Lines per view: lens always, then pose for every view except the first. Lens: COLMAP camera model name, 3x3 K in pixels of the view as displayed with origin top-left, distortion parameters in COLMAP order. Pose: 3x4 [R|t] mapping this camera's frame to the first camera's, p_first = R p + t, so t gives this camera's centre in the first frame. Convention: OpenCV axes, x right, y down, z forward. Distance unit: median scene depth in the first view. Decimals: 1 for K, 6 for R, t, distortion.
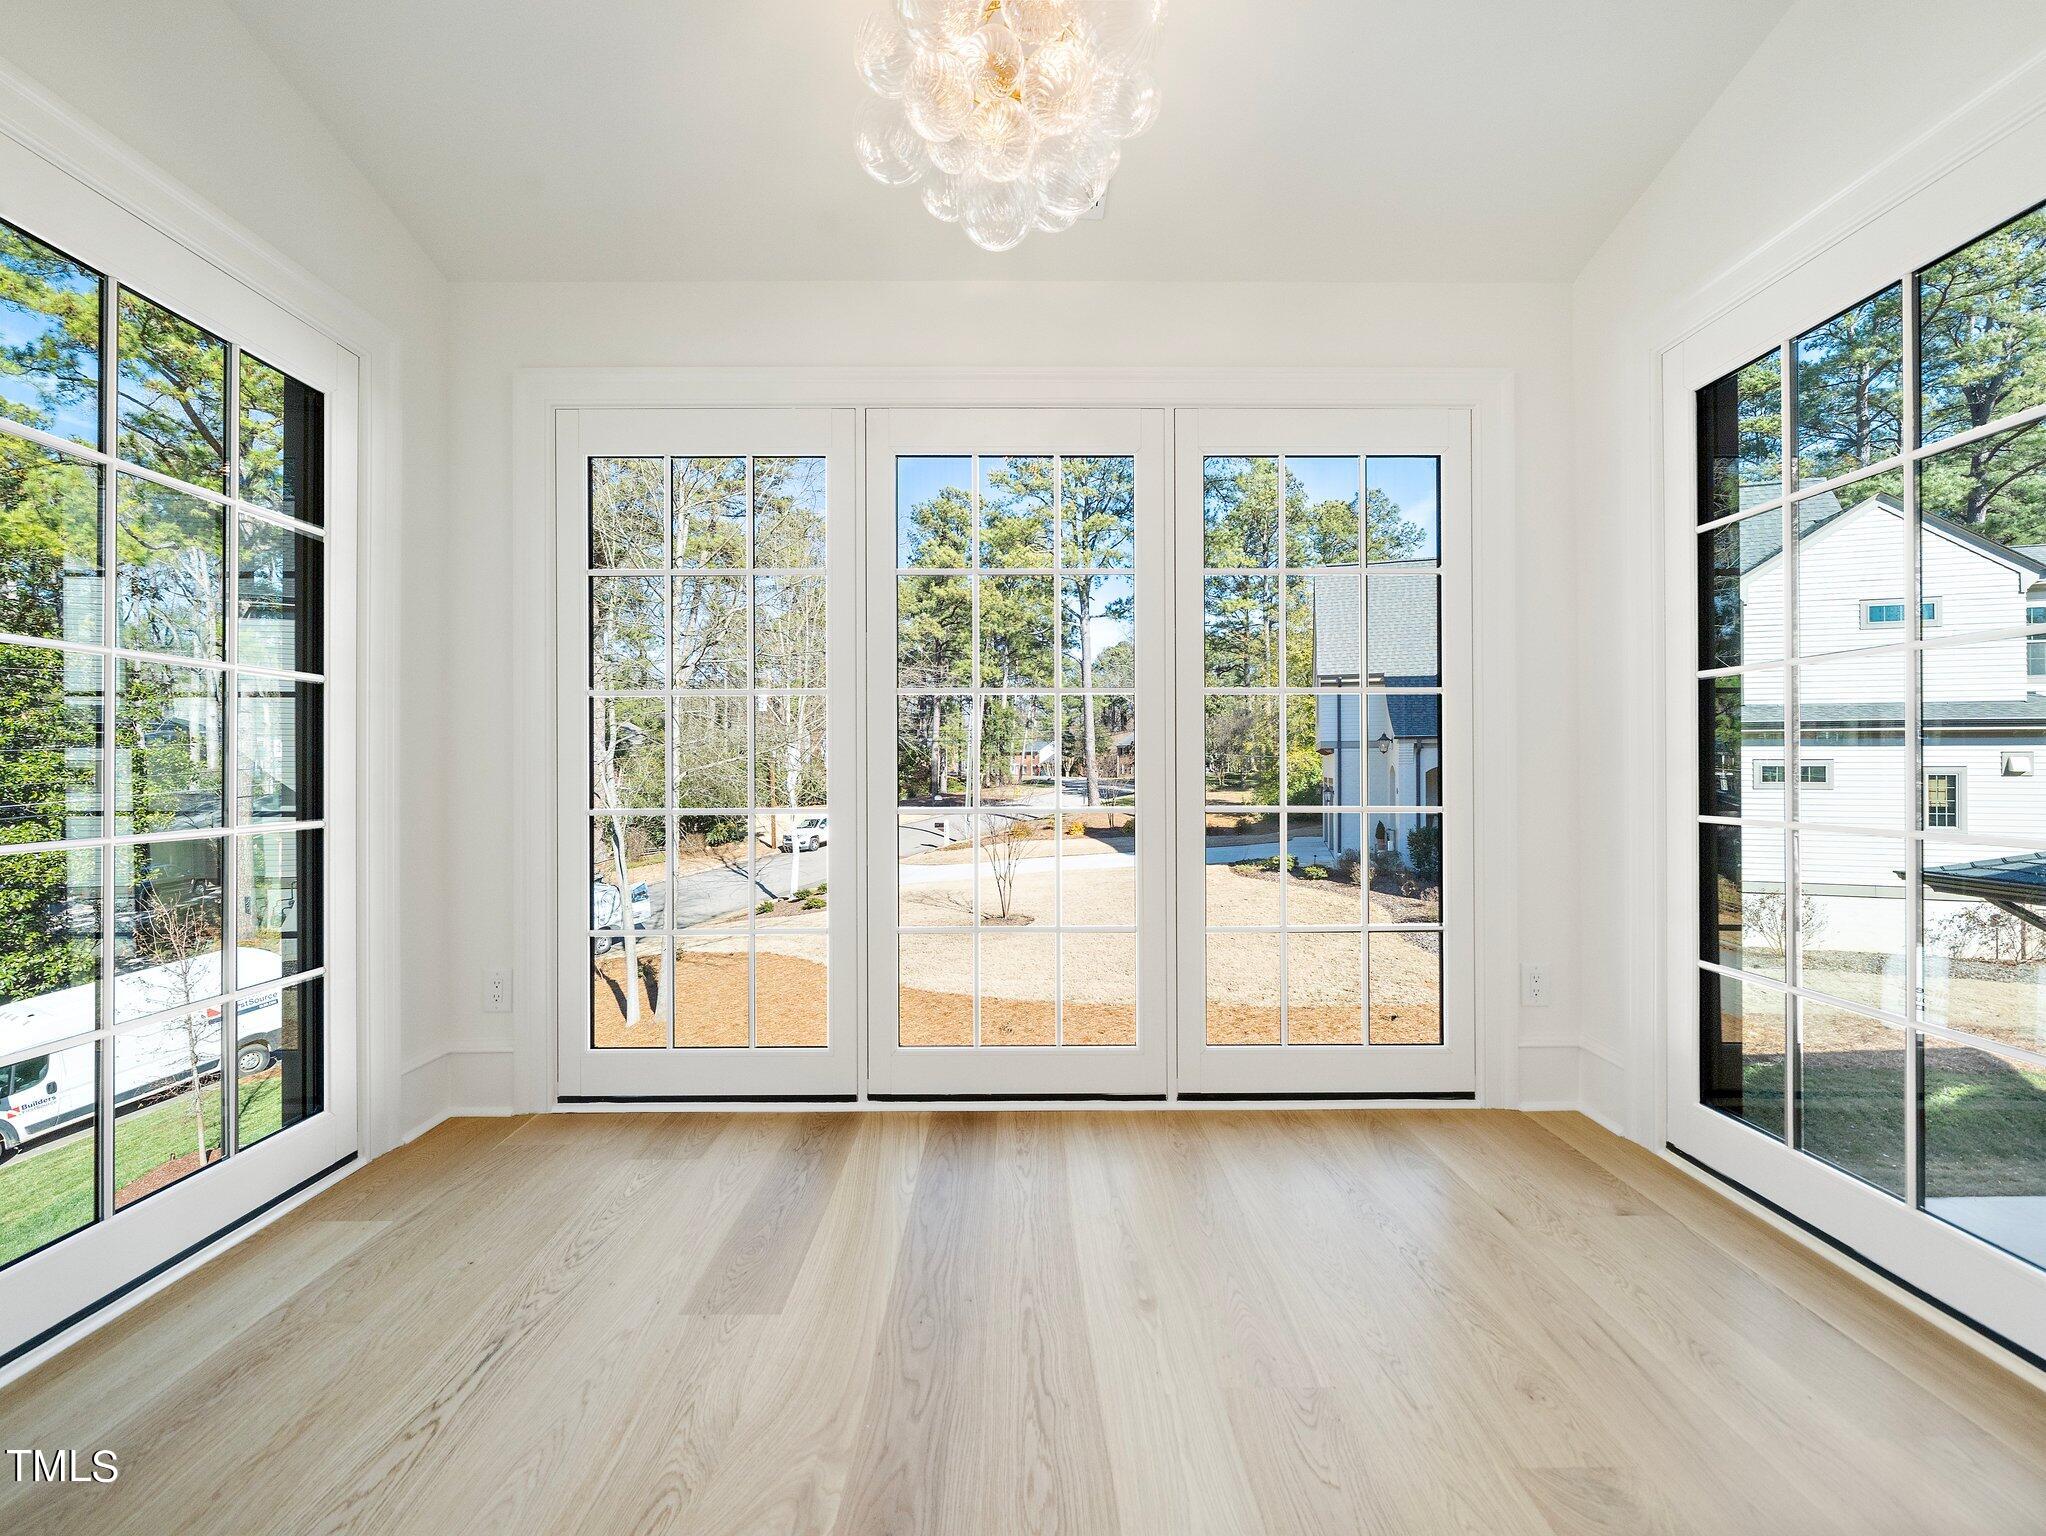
lens RADIAL K [[825.3, 0, 1023.0], [0, 825.3, 768.0], [0, 0, 1]] dist [0.000098, 0.000025]
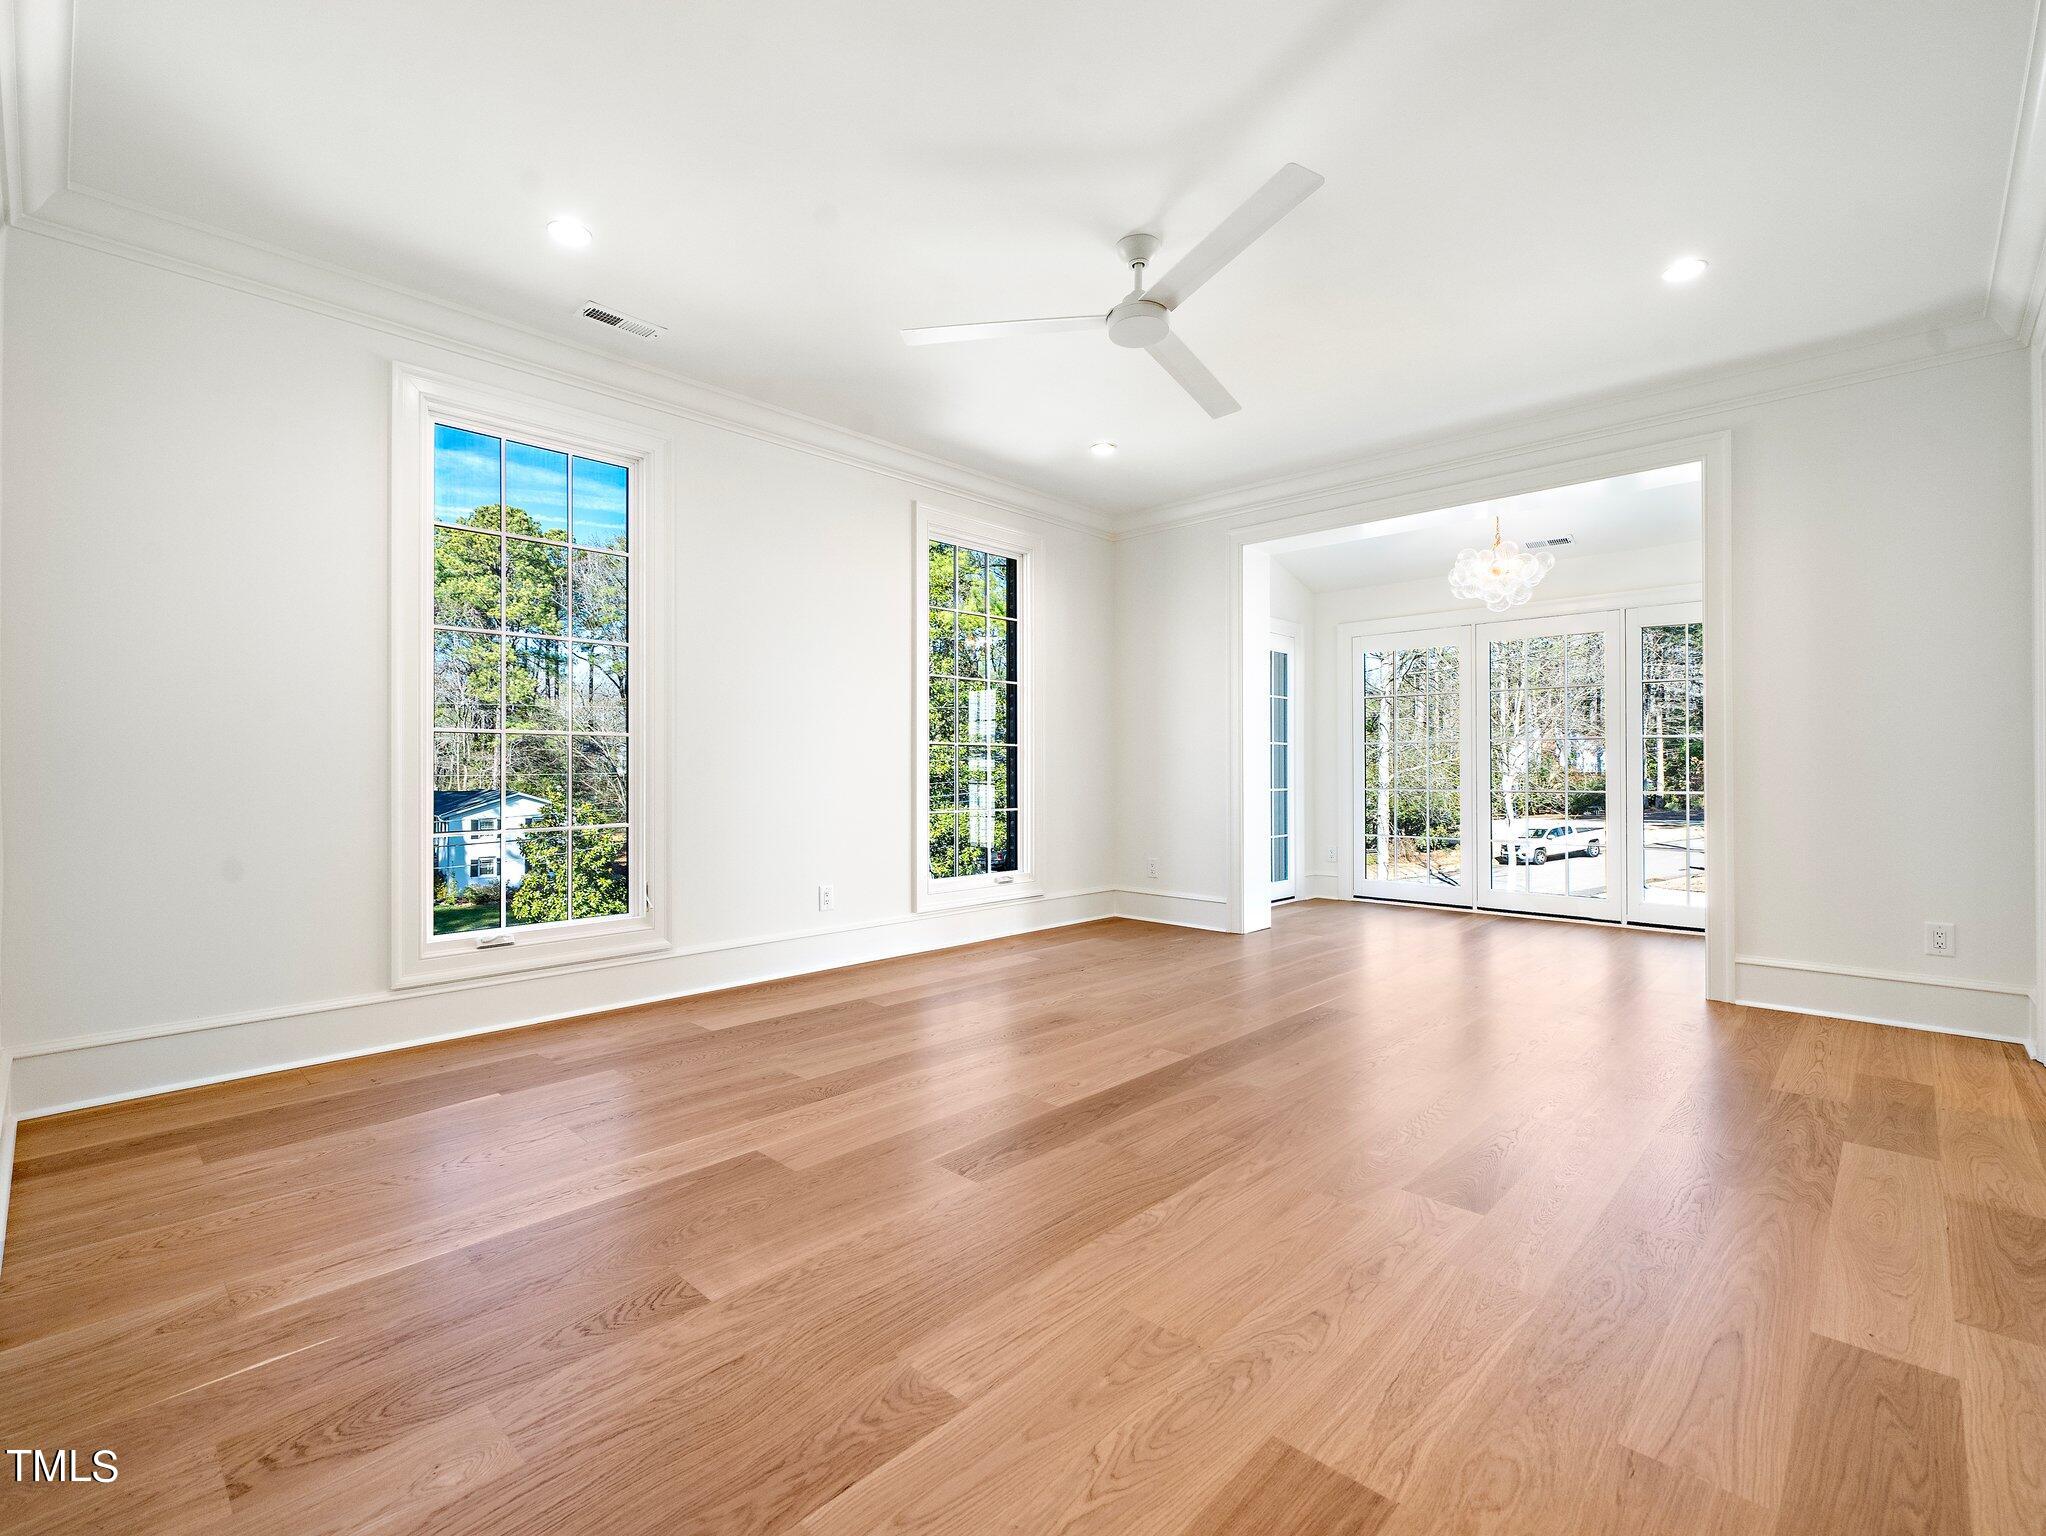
lens RADIAL K [[914.1, 0, 1023.0], [0, 914.1, 768.0], [0, 0, 1]] dist [0.001091, 0.000080]
pose [[0.716379, -0.000693, -0.697711, 0.068787], [-0.000762, 0.999998, -0.001775, -0.000765], [0.697711, 0.001803, 0.716377, -0.174666]]
